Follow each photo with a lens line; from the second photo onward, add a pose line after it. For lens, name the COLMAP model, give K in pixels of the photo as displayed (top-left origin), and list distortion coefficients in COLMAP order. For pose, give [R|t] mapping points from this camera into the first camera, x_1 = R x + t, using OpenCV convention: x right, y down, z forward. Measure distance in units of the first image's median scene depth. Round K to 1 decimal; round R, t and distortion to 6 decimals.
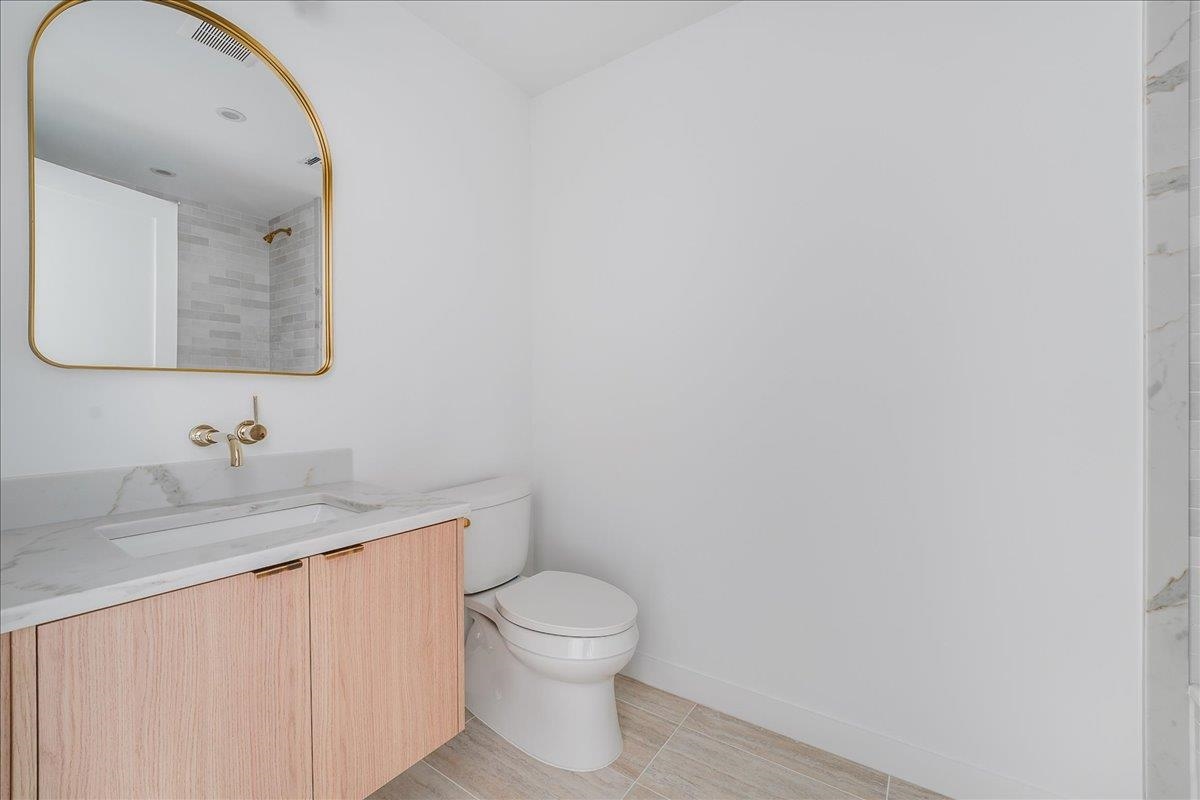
lens RADIAL K [[492.3, 0, 603.6], [0, 492.3, 389.0], [0, 0, 1]] dist [-0.007606, -0.000053]
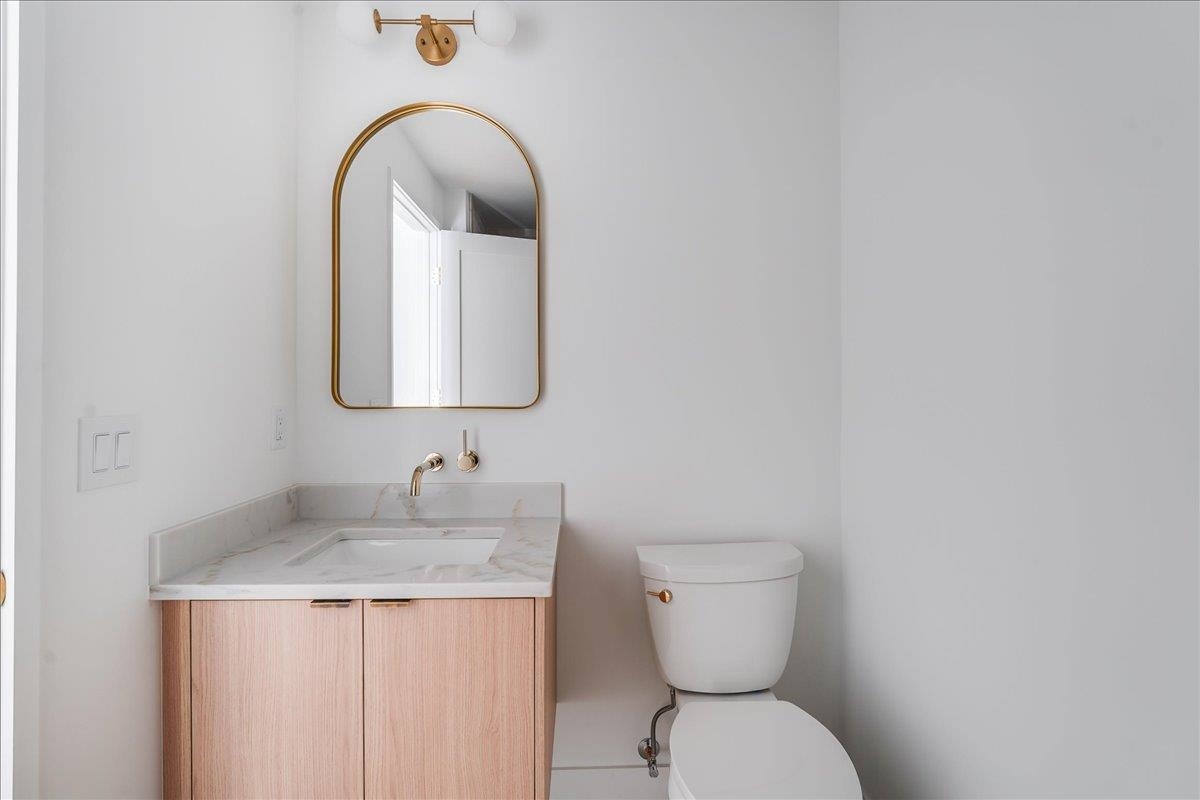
lens RADIAL K [[562.7, 0, 556.4], [0, 562.7, 392.5], [0, 0, 1]] dist [-0.002503, -0.000205]
pose [[0.586911, 0.005073, -0.809636, 0.528970], [0.006017, 0.999925, 0.010626, -0.099403], [0.809629, -0.011108, 0.586837, 0.518589]]
